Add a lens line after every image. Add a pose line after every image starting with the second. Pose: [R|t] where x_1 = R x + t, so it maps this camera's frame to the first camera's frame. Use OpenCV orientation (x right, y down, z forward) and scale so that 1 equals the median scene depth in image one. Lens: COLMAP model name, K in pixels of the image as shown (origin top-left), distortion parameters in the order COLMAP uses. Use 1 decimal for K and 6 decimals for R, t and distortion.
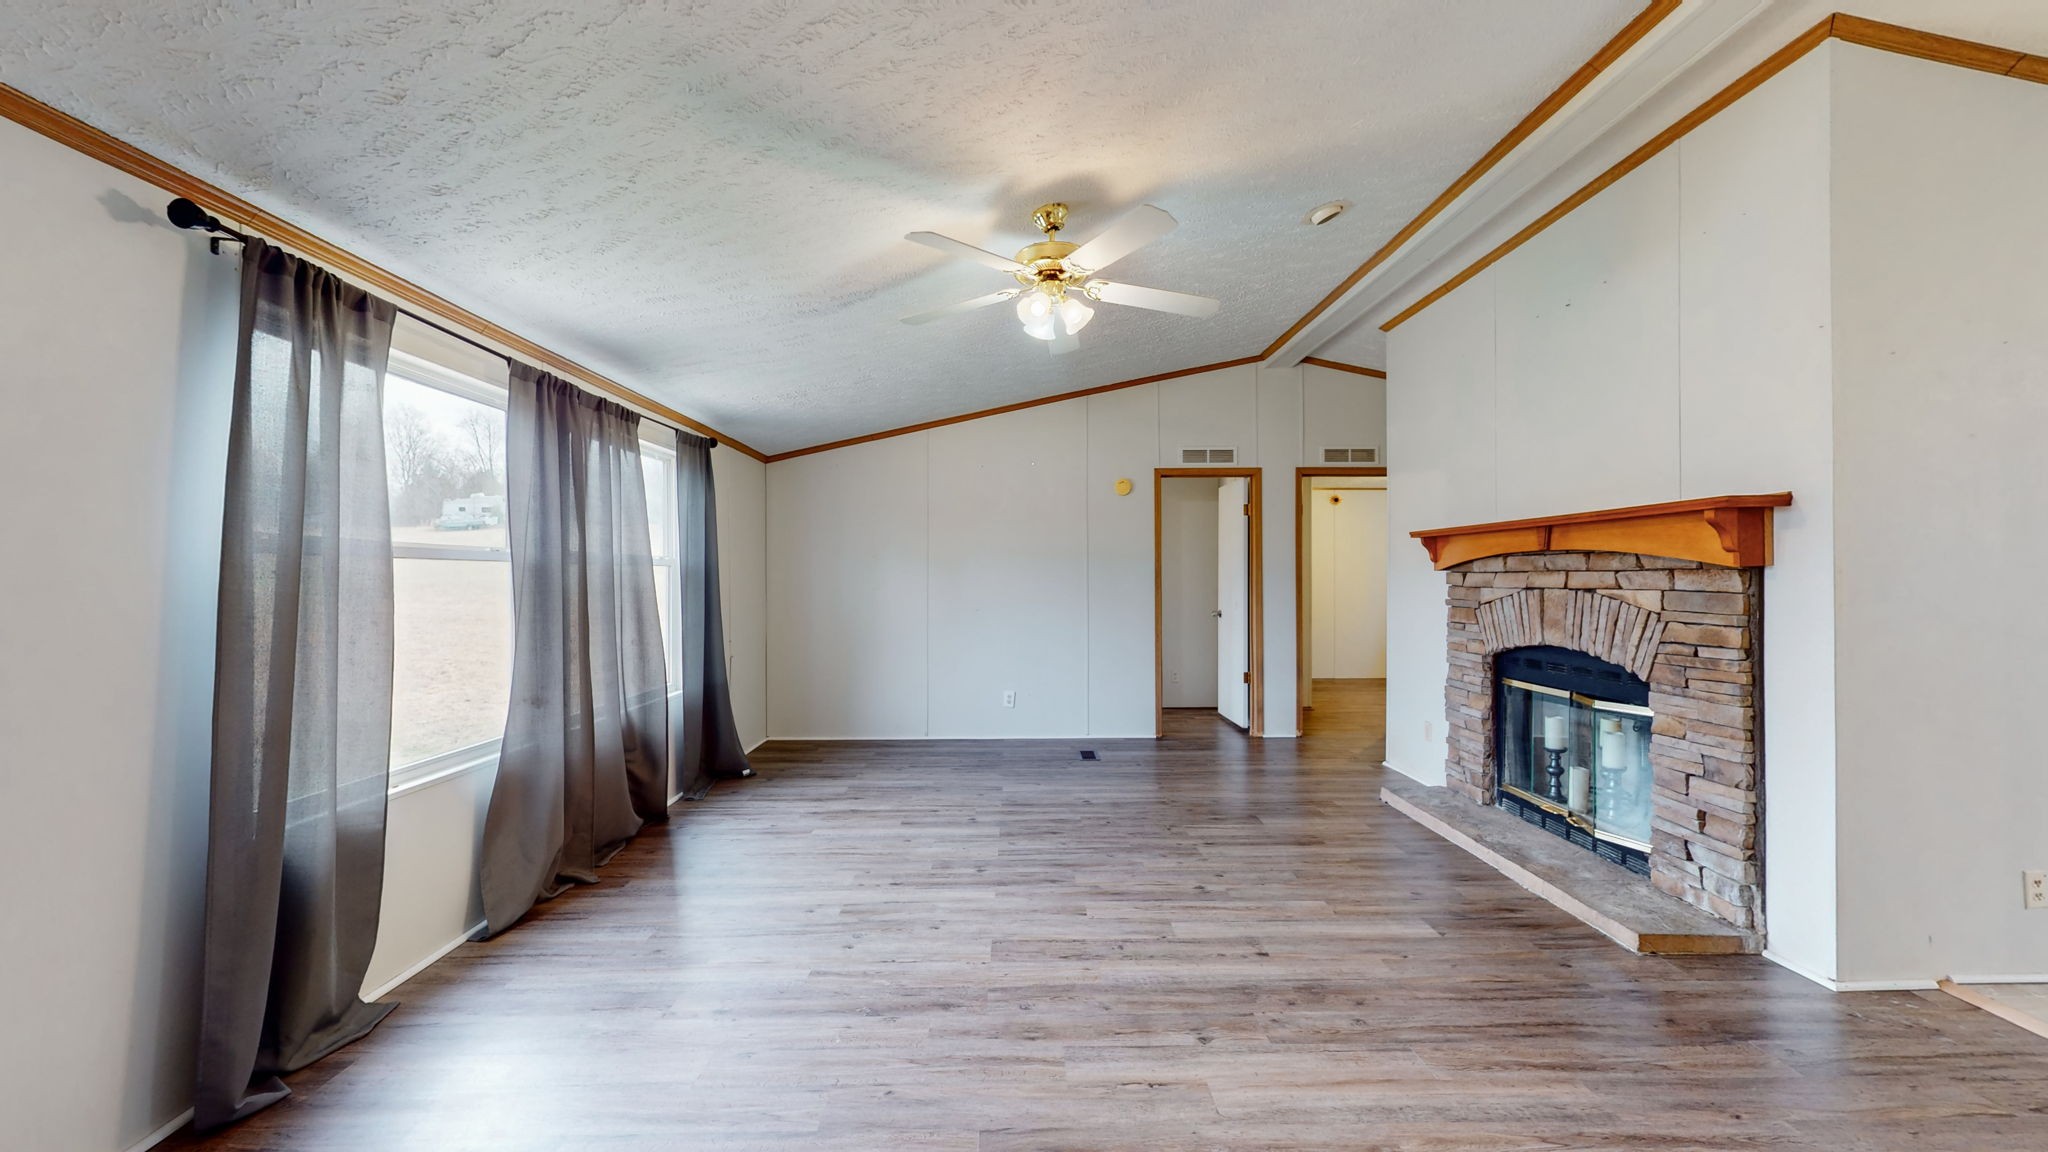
lens RADIAL K [[752.6, 0, 1024.8], [0, 752.6, 578.2], [0, 0, 1]] dist [0.000266, 0.000206]
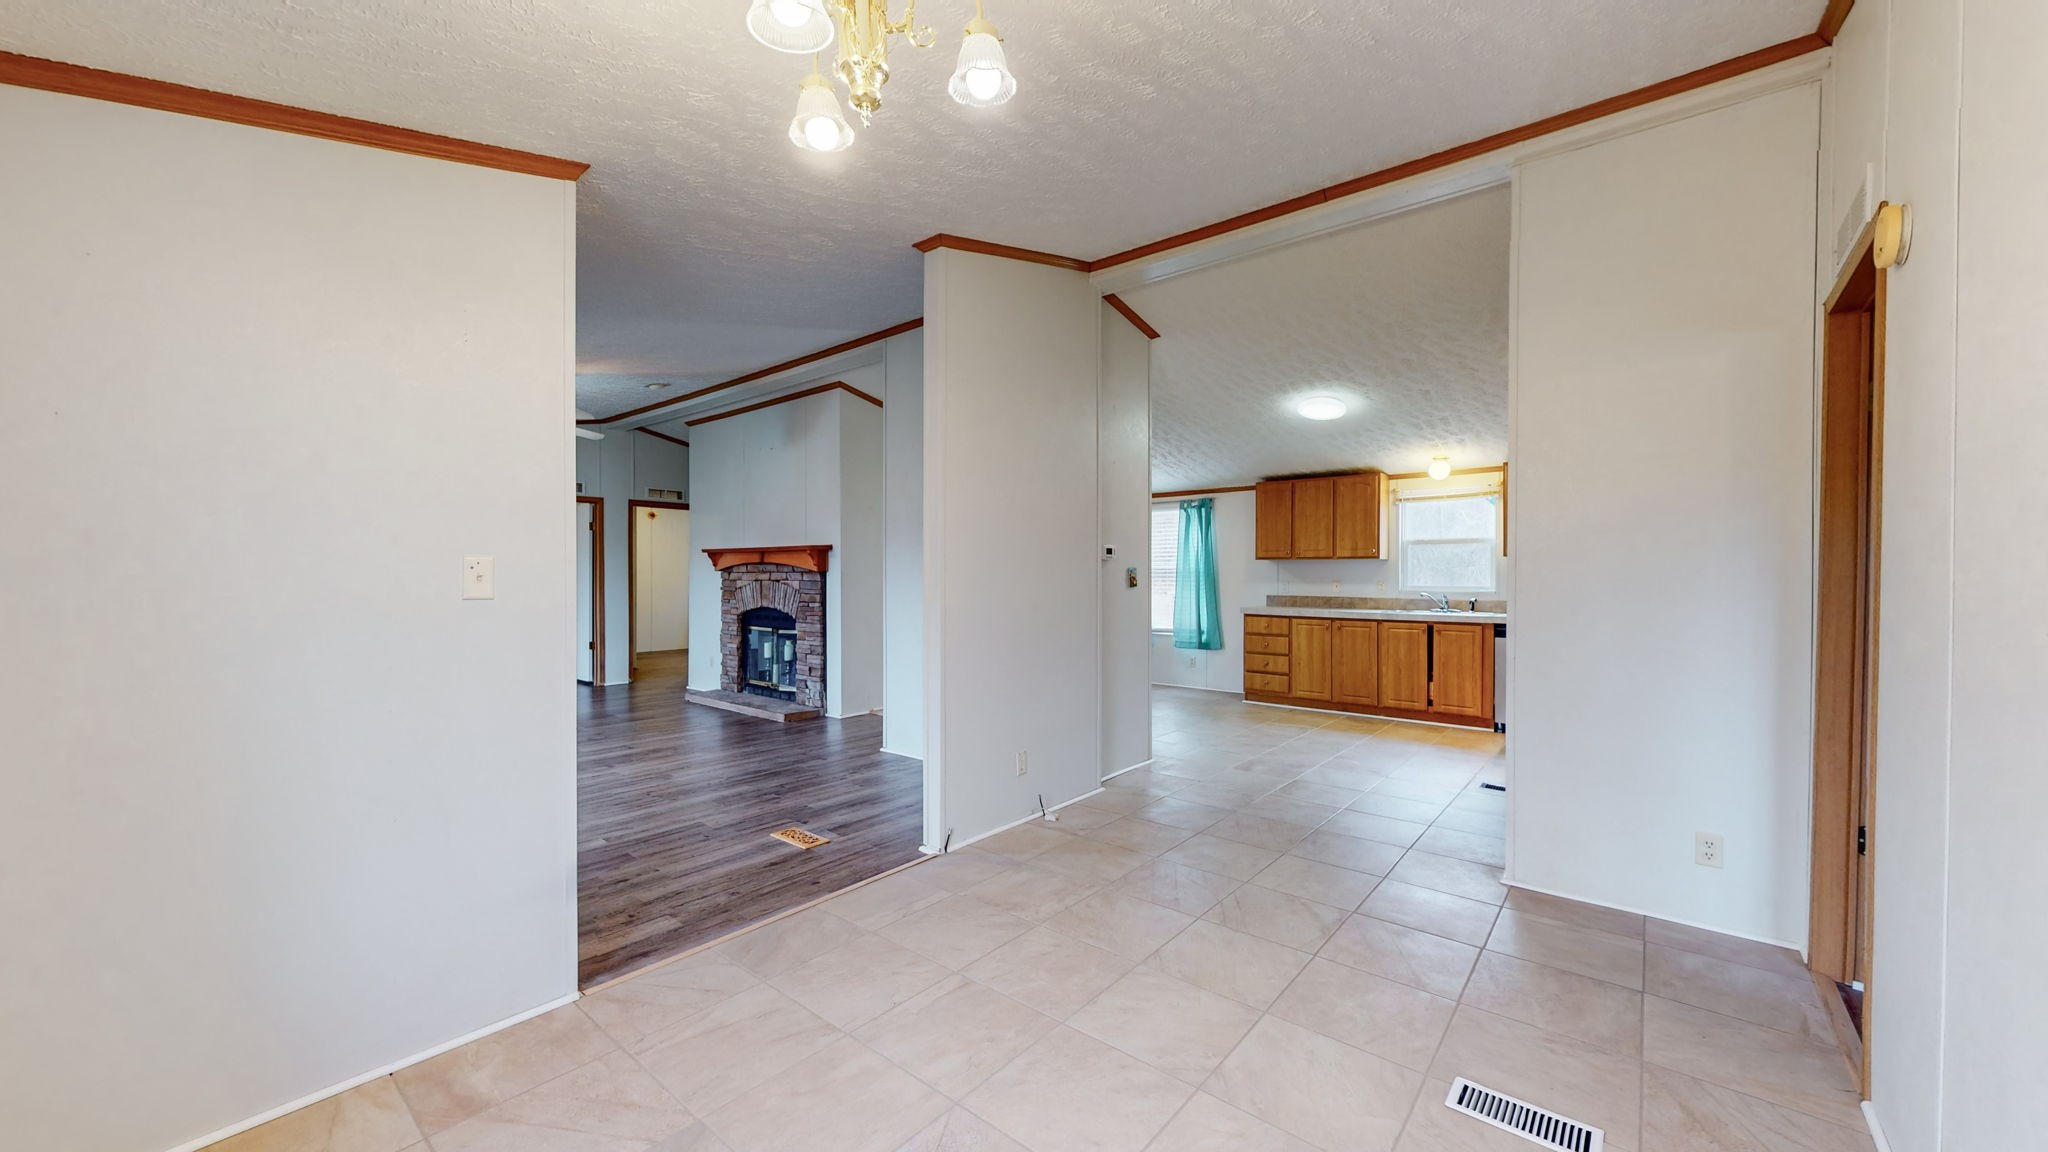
lens RADIAL K [[752.6, 0, 1024.8], [0, 752.6, 578.2], [0, 0, 1]] dist [0.000266, 0.000206]
pose [[0.650082, -0.000723, 0.759864, -0.586257], [-0.002740, 0.999991, 0.003296, -0.002020], [-0.759859, -0.004225, 0.650074, -1.258286]]
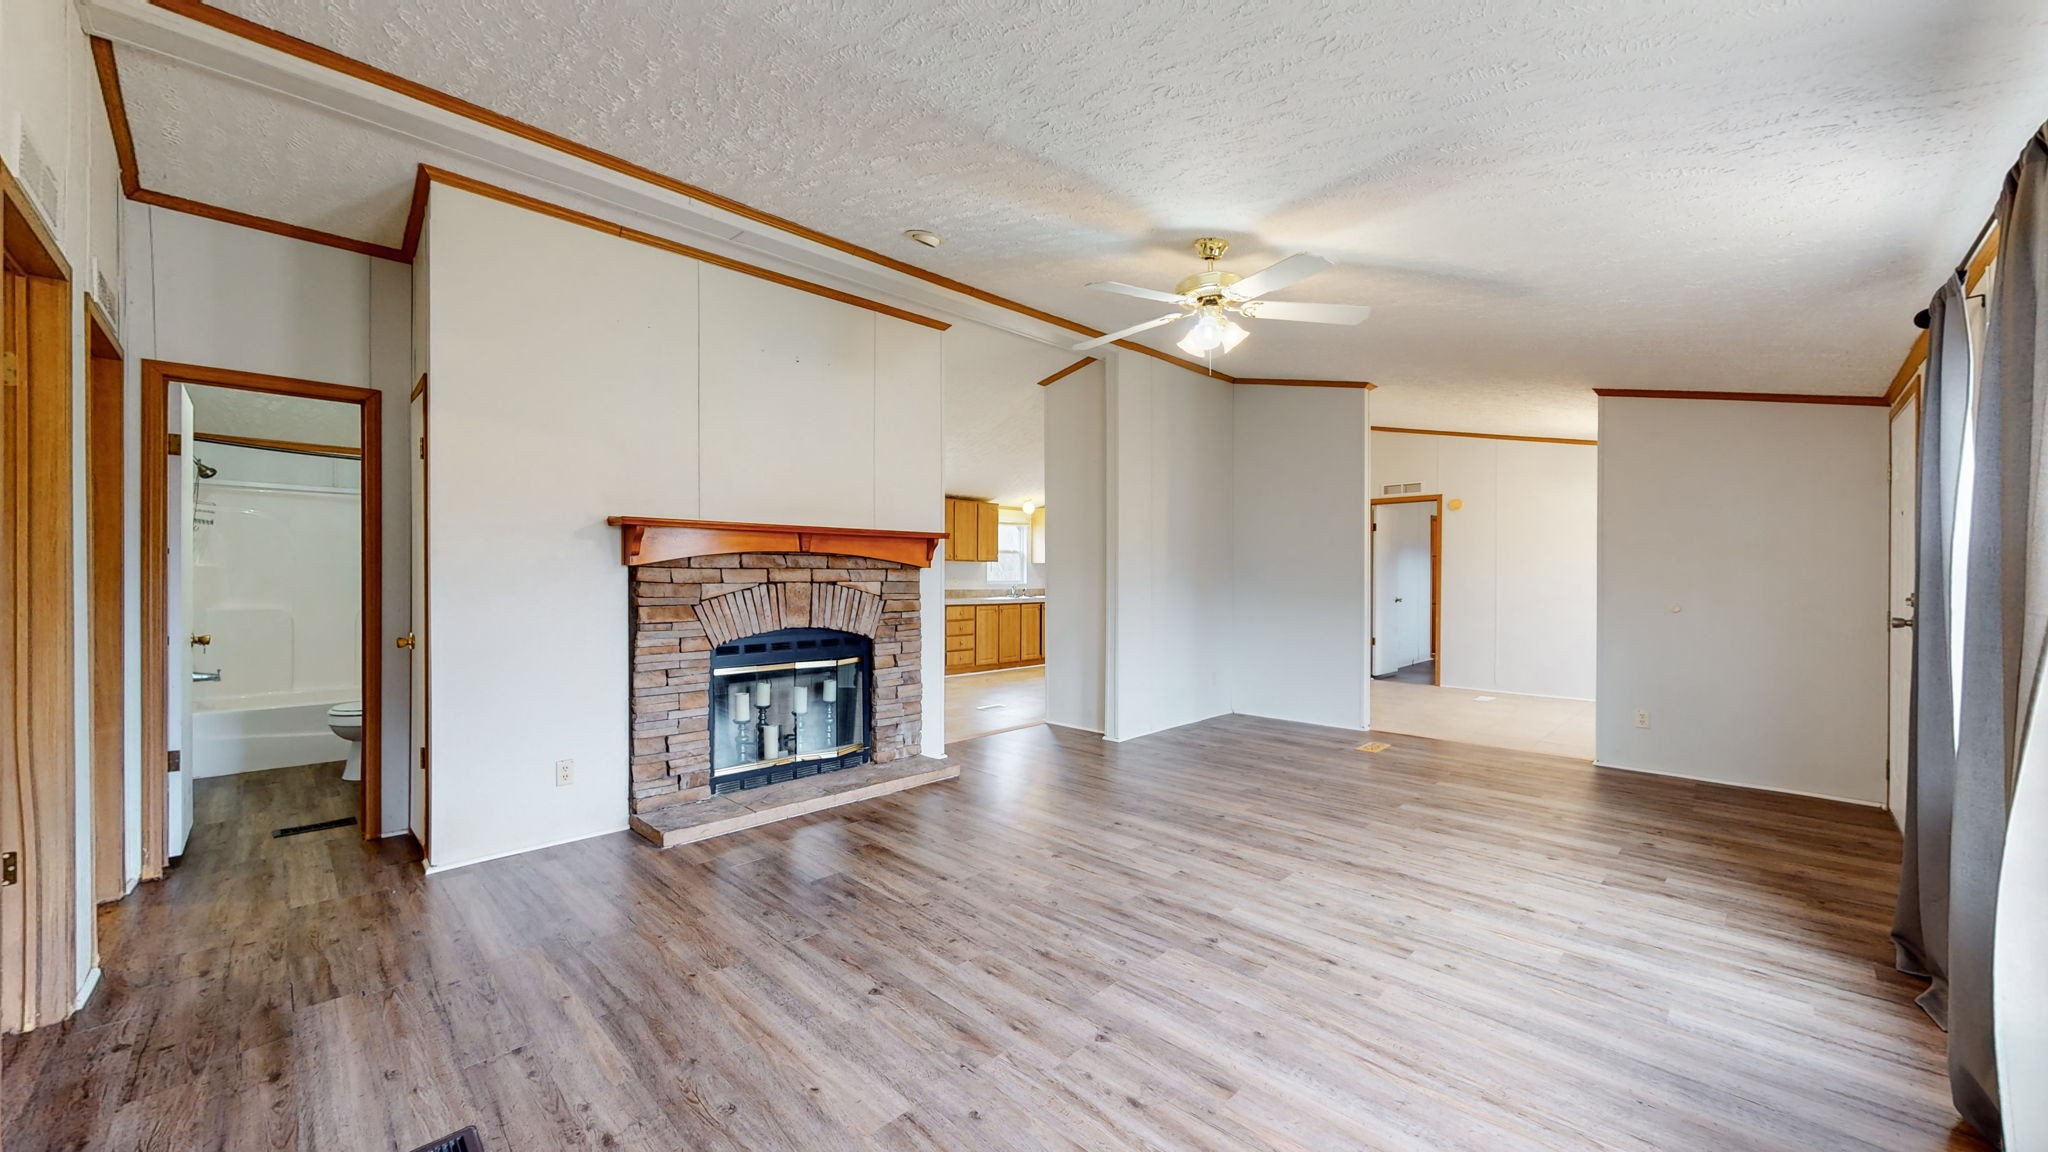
lens RADIAL K [[752.6, 0, 1024.8], [0, 752.6, 578.2], [0, 0, 1]] dist [0.000266, 0.000206]
pose [[-0.700564, -0.001577, 0.713588, -0.613930], [0.001609, 0.999992, 0.003790, 0.003630], [-0.713588, 0.003803, -0.700556, 2.143025]]
